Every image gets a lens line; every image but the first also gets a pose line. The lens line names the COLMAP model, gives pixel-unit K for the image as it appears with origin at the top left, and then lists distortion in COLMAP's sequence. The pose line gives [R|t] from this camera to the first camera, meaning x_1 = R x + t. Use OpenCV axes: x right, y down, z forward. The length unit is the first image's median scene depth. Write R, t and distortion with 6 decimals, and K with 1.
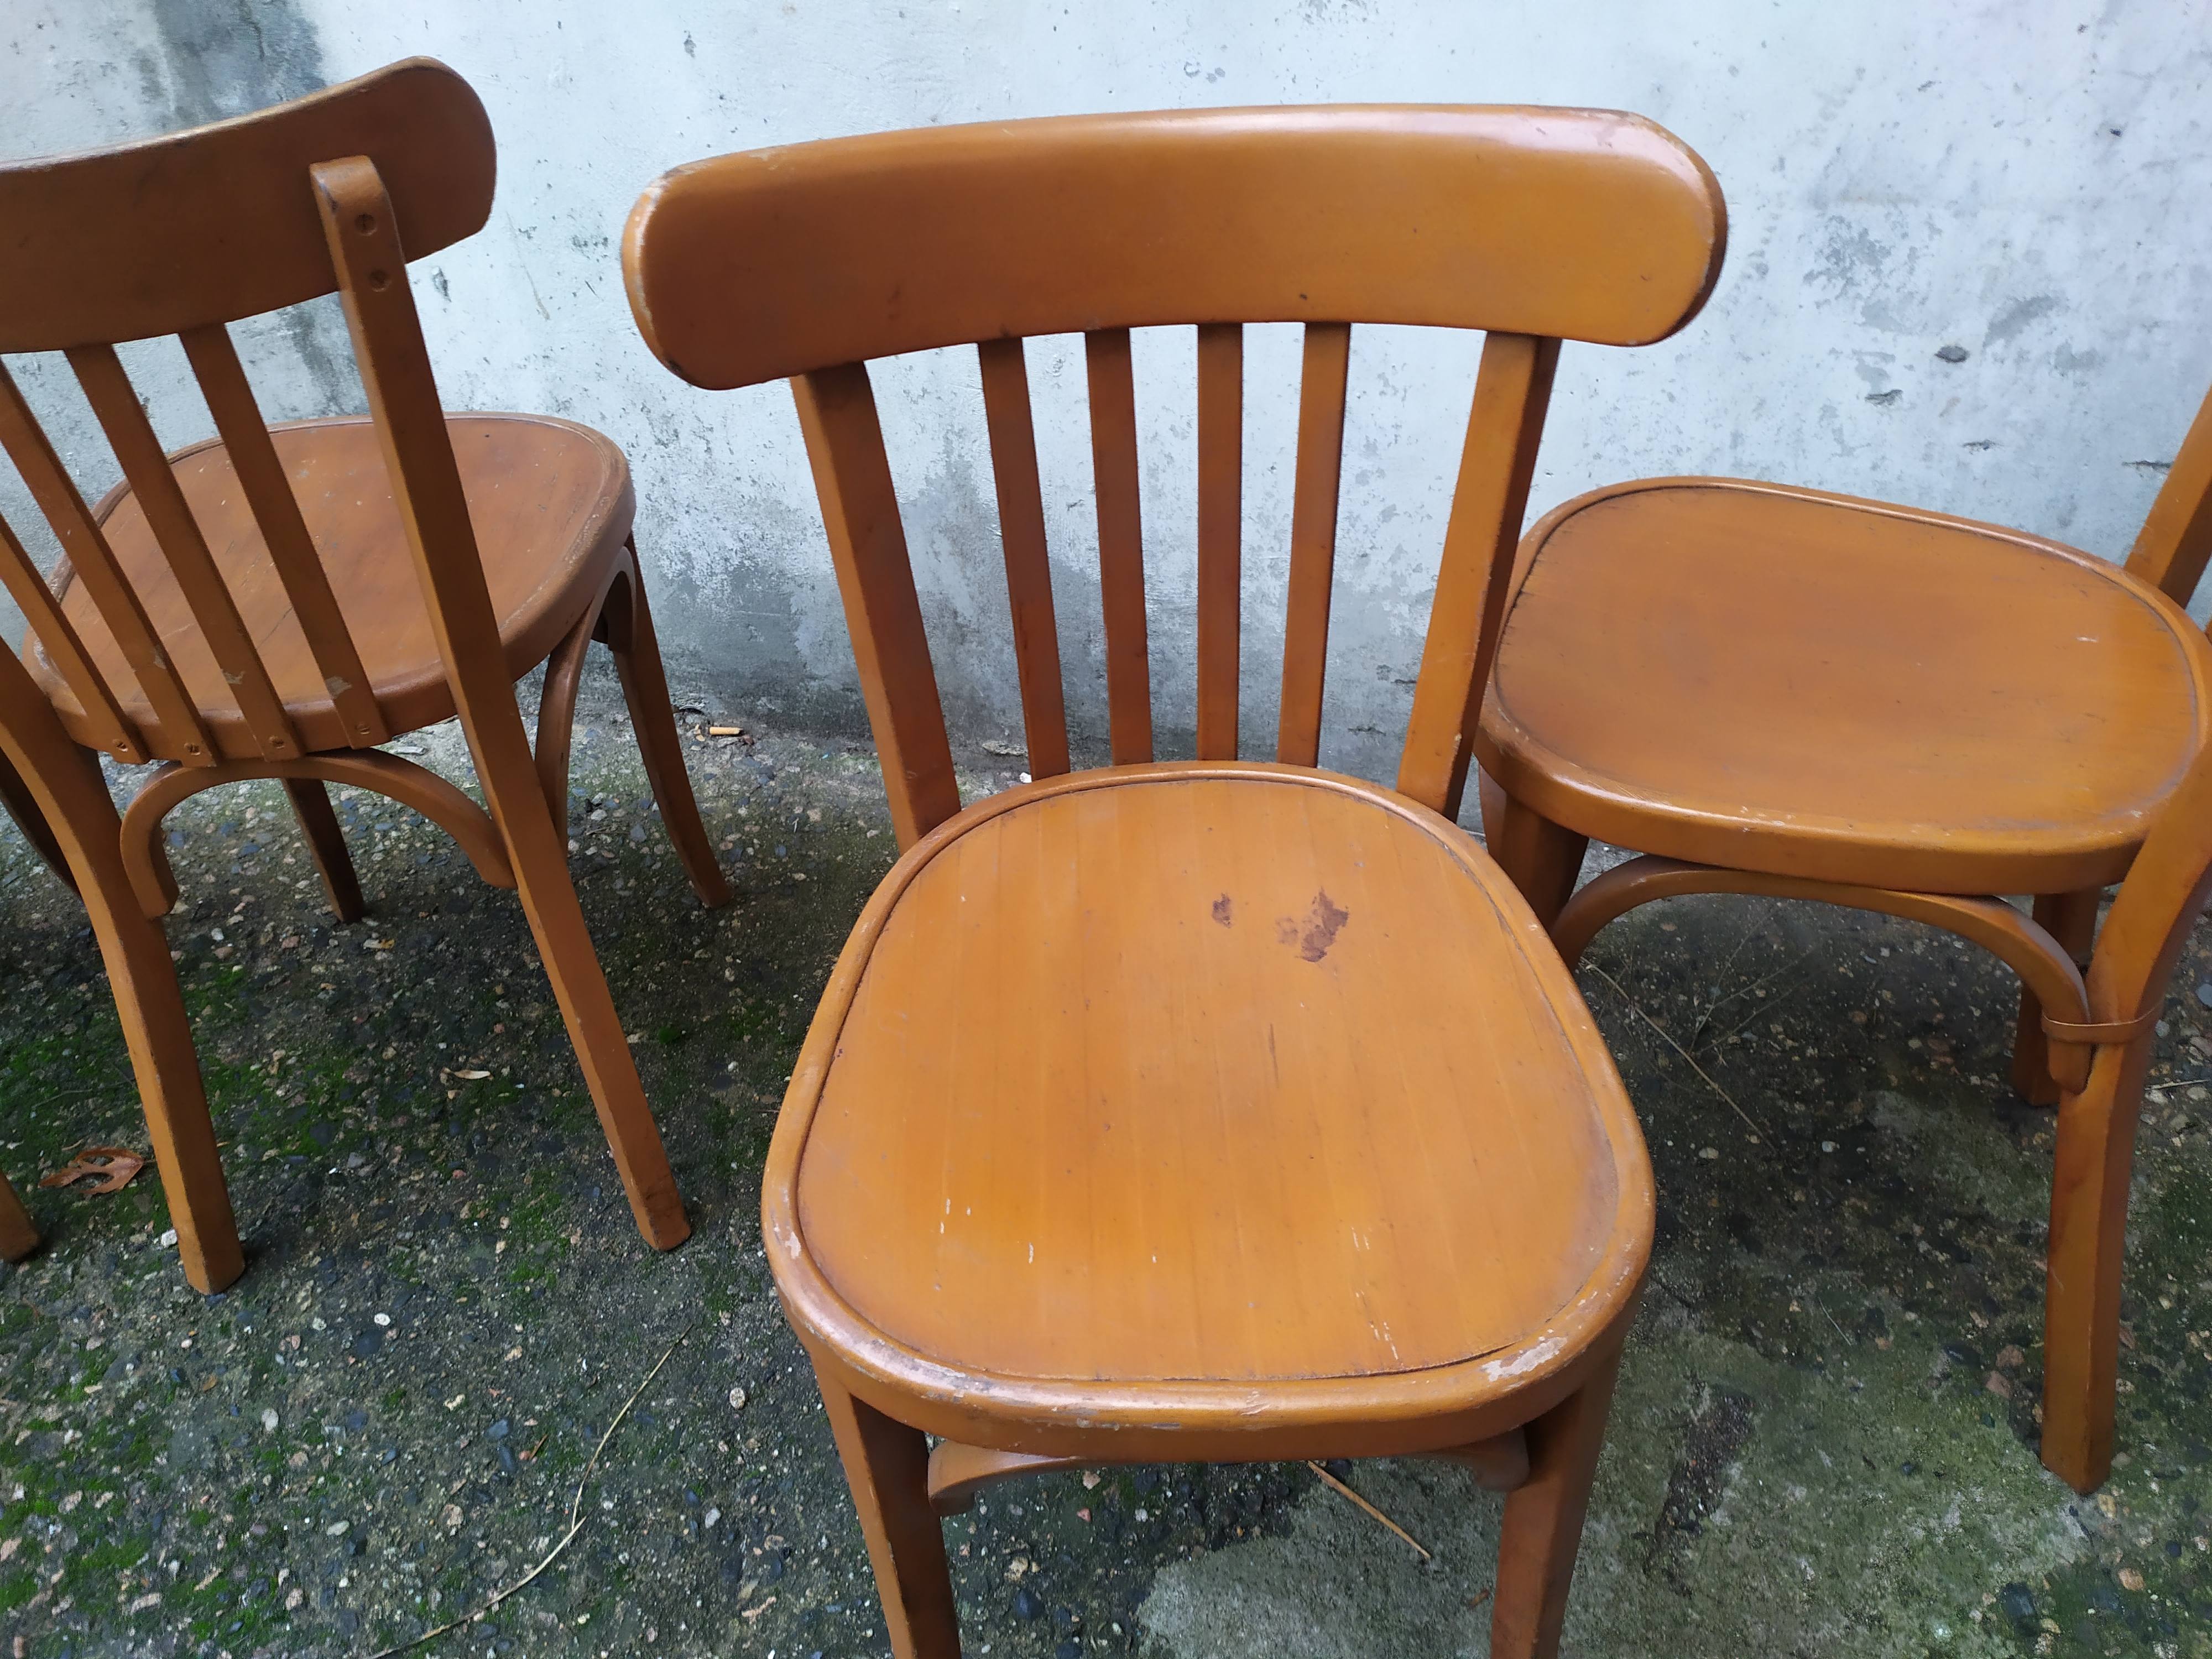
lens RADIAL K [[1656.3, 0, 1113.2], [0, 1656.3, 834.0], [0, 0, 1]] dist [0.035881, -0.046397]
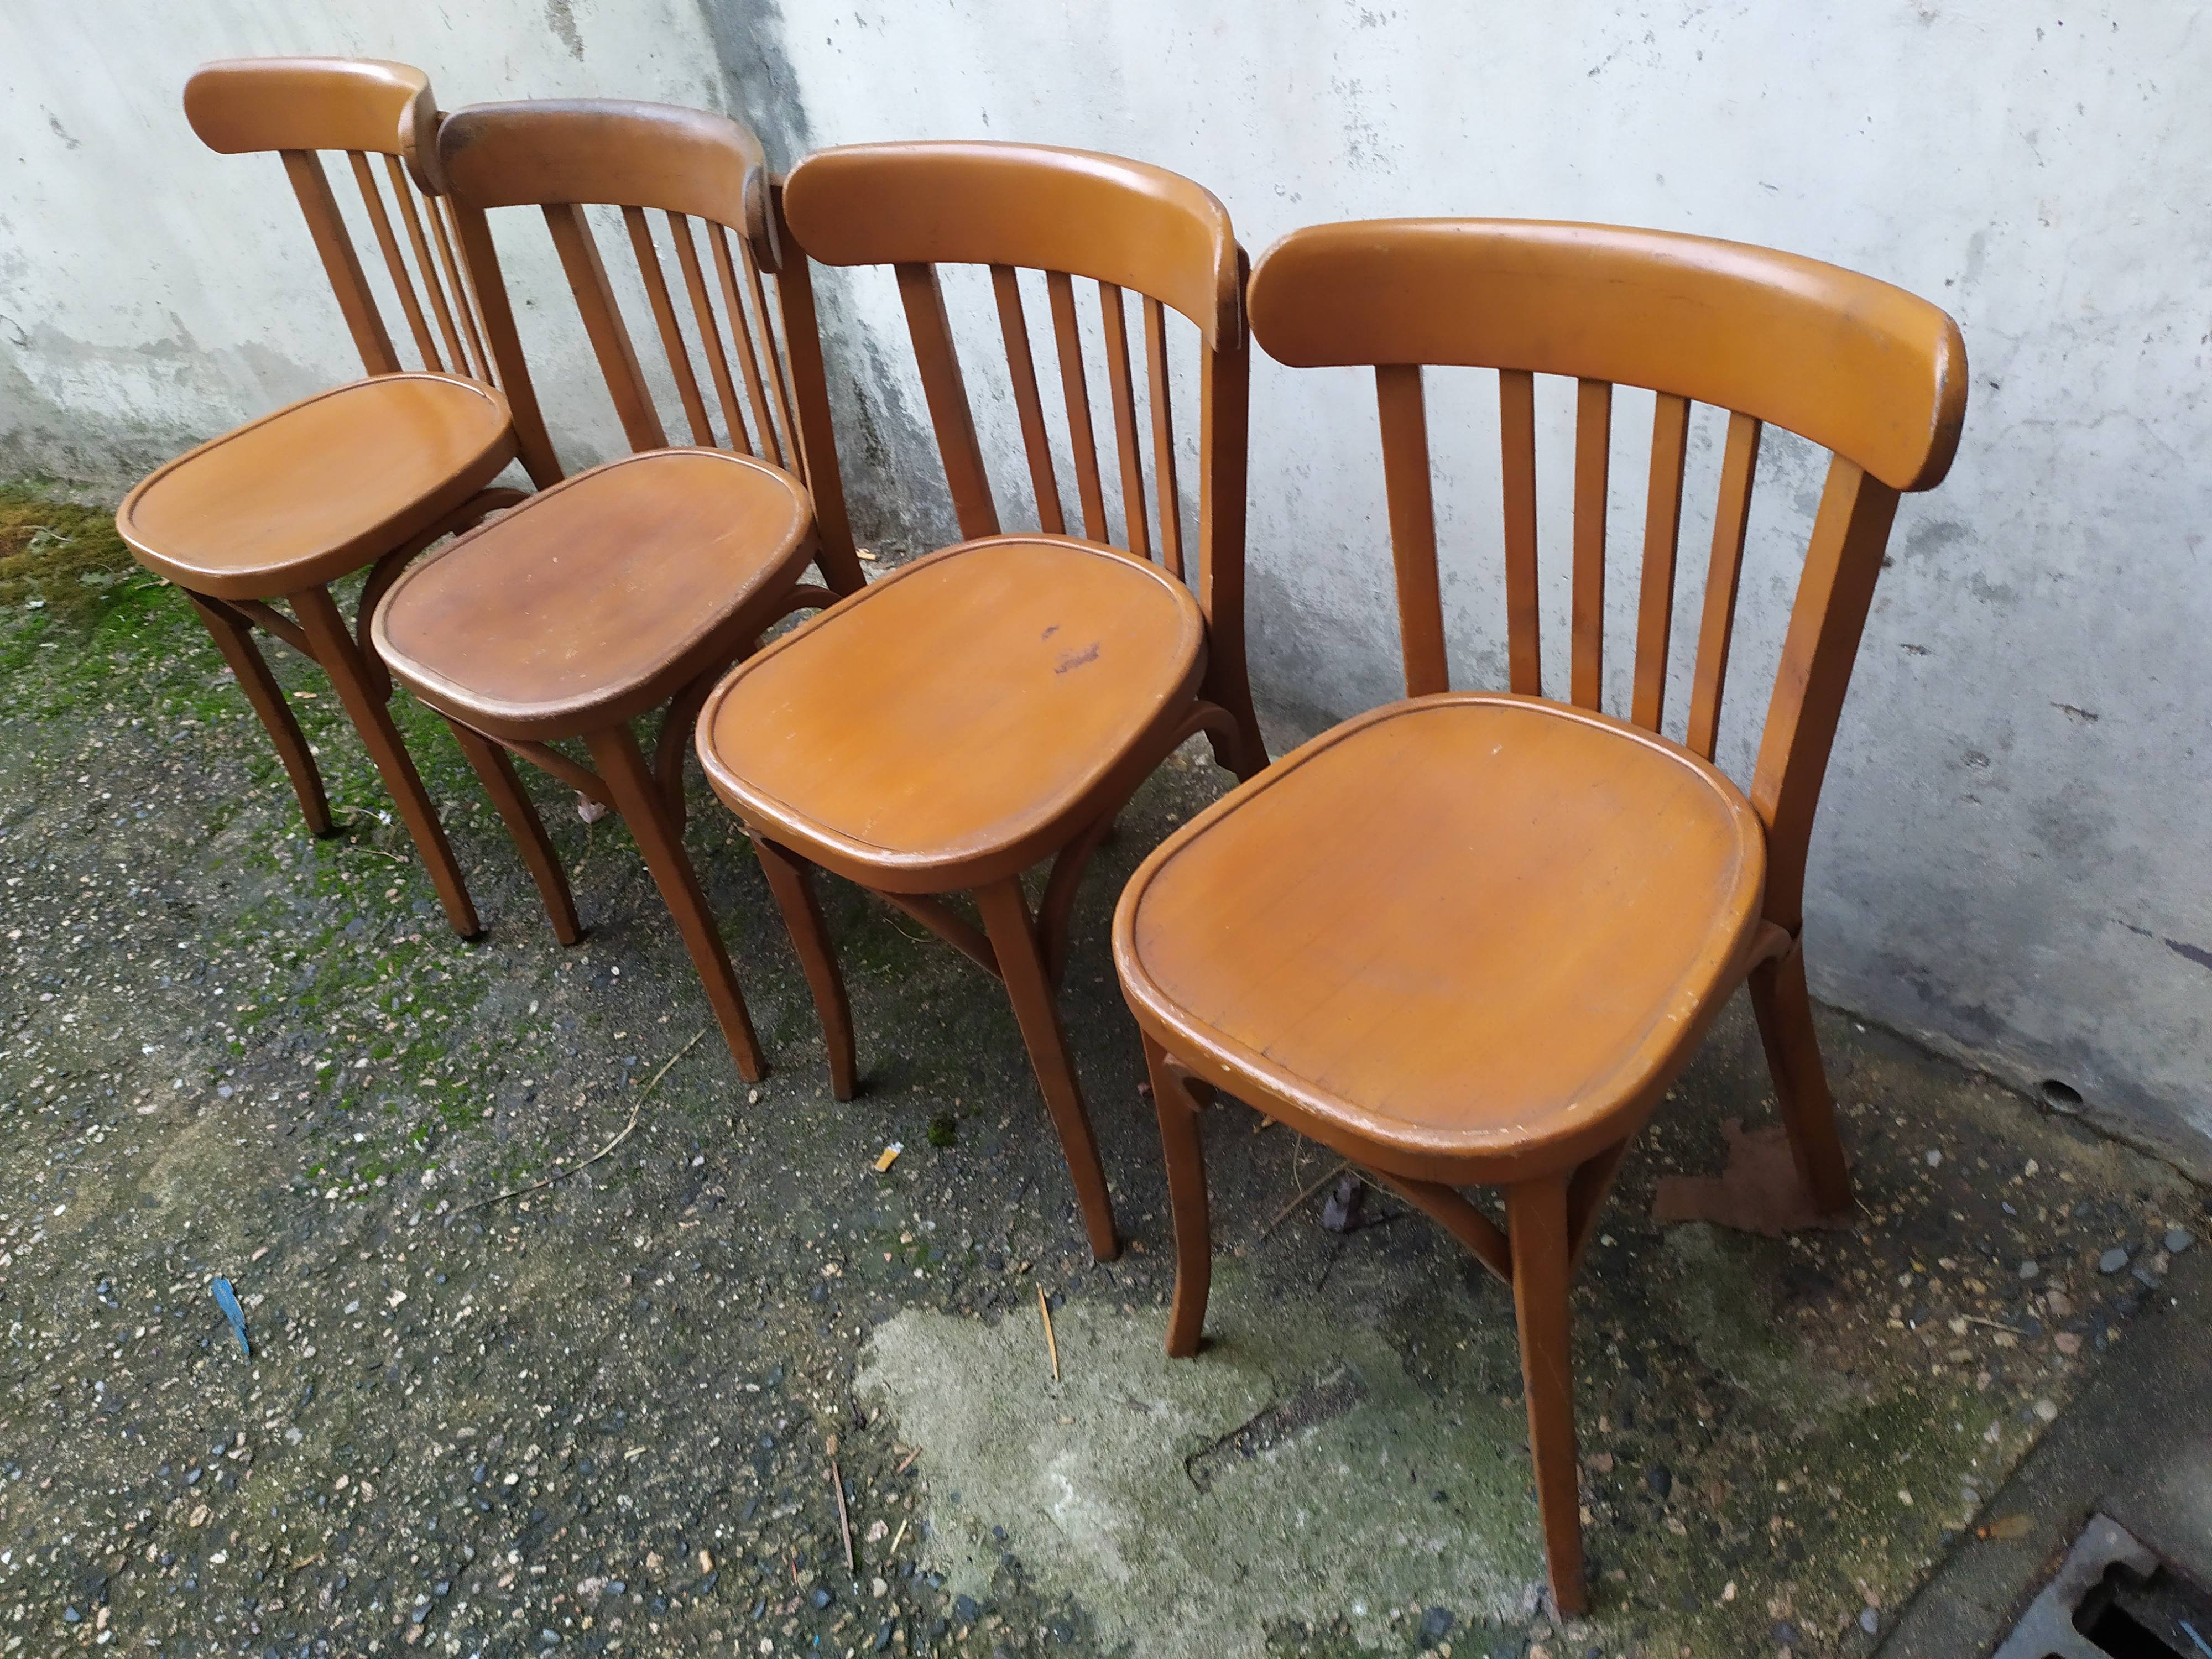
lens RADIAL K [[1656.3, 0, 1102.2], [0, 1656.3, 815.1], [0, 0, 1]] dist [0.035881, -0.046397]
pose [[0.845642, 0.273248, -0.458502, 0.601378], [-0.224272, 0.961414, 0.159324, -0.189844], [0.484346, -0.031902, 0.874295, -0.112992]]
